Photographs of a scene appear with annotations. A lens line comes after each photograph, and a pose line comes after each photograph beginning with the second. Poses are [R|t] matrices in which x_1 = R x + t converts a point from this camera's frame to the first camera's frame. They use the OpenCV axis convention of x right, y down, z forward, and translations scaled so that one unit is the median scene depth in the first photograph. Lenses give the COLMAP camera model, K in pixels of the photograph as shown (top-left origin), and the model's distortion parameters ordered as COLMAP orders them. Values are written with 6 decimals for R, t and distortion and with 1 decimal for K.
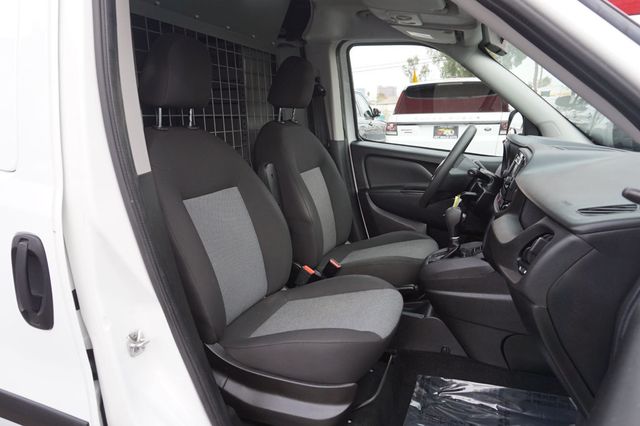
lens RADIAL K [[432.2, 0, 322.4], [0, 432.2, 213.9], [0, 0, 1]] dist [-0.022690, 0.018902]
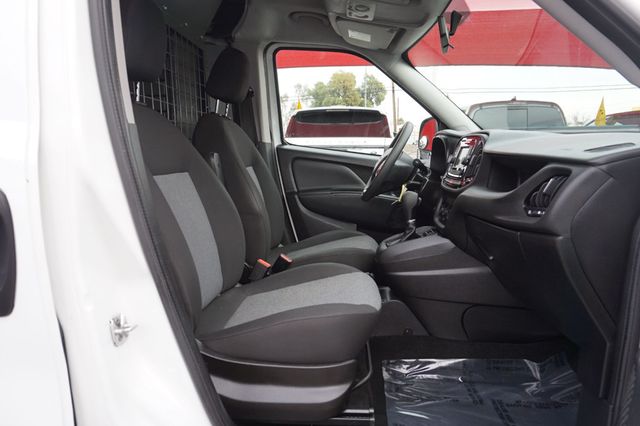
lens RADIAL K [[432.2, 0, 323.1], [0, 432.2, 211.9], [0, 0, 1]] dist [-0.022690, 0.018902]
pose [[0.957848, -0.017362, 0.286750, -0.186725], [0.040239, 0.996440, -0.074082, 0.098458], [-0.284443, 0.082498, 0.955137, 0.059891]]
